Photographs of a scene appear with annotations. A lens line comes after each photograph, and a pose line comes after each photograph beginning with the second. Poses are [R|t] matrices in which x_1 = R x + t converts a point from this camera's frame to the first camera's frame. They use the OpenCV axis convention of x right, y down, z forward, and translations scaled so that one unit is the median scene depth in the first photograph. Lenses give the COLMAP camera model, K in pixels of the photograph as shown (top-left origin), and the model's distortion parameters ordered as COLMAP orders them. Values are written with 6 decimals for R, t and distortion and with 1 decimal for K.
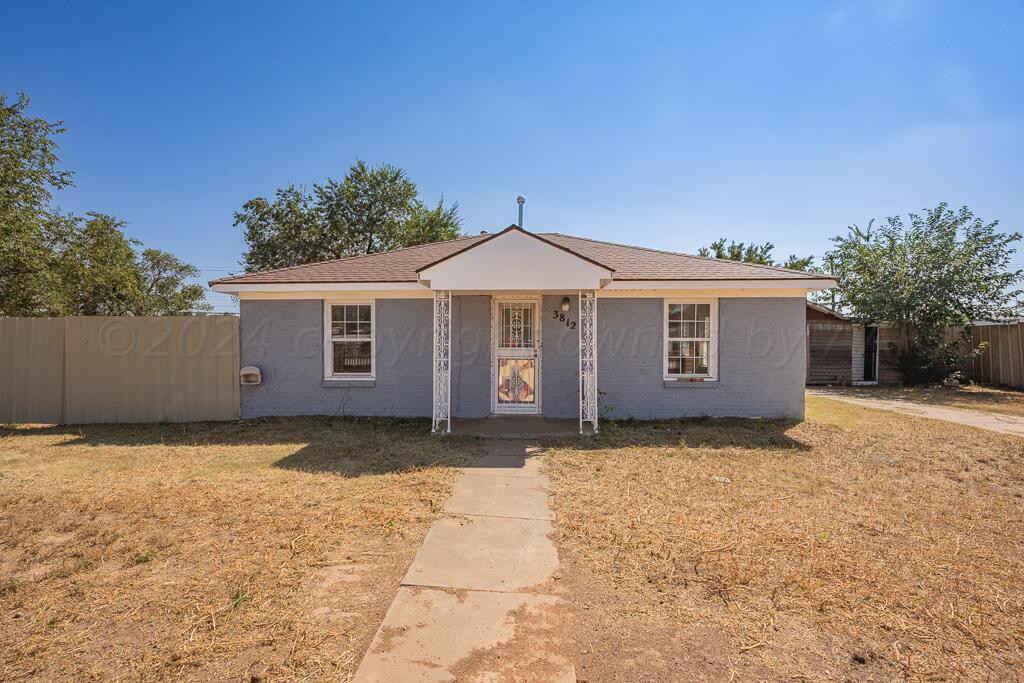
lens RADIAL K [[435.6, 0, 512.0], [0, 435.6, 341.5], [0, 0, 1]] dist [-0.001626, -0.000061]
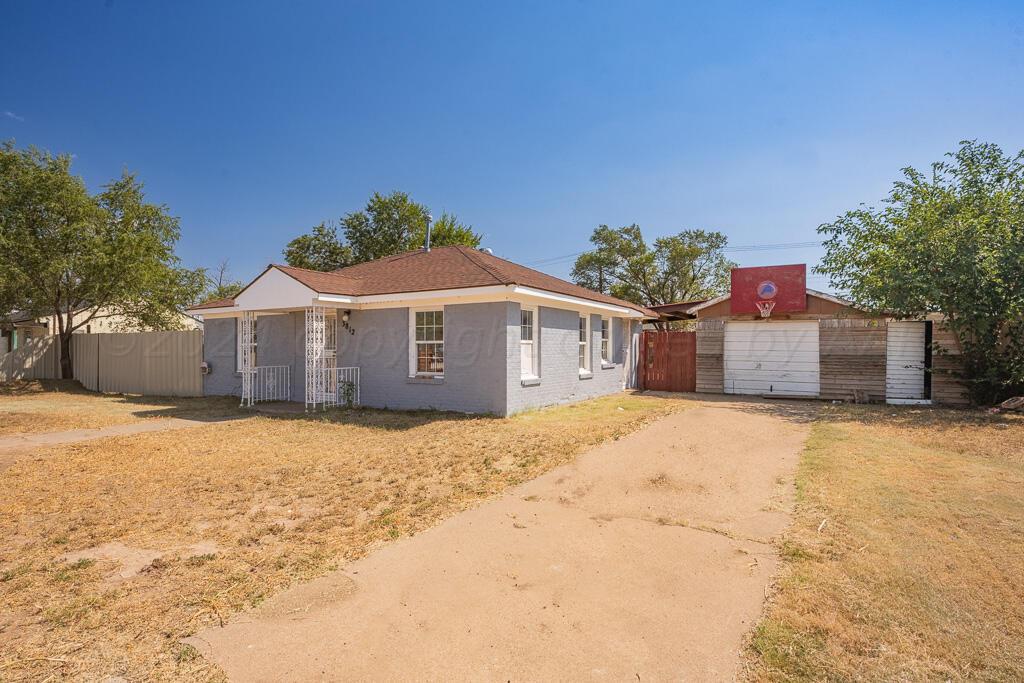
lens RADIAL K [[504.4, 0, 512.0], [0, 504.4, 341.5], [0, 0, 1]] dist [0.049687, 0.000060]
pose [[0.872916, -0.006937, -0.487821, 0.452514], [0.005905, 0.999976, -0.003653, -0.000242], [0.487834, 0.000309, 0.872936, -0.023004]]
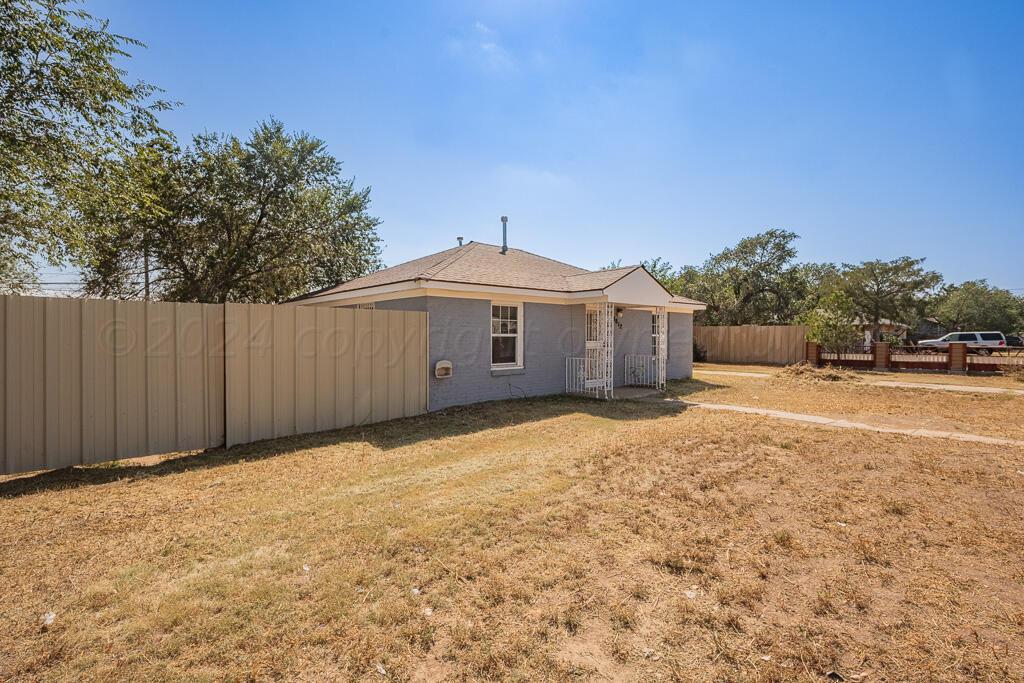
lens RADIAL K [[470.3, 0, 512.0], [0, 470.3, 341.5], [0, 0, 1]] dist [0.020072, 0.000000]
pose [[0.722318, -0.007280, 0.691522, -1.270060], [-0.001361, 0.999928, 0.011948, -0.002760], [-0.691559, -0.009571, 0.722256, 0.057908]]
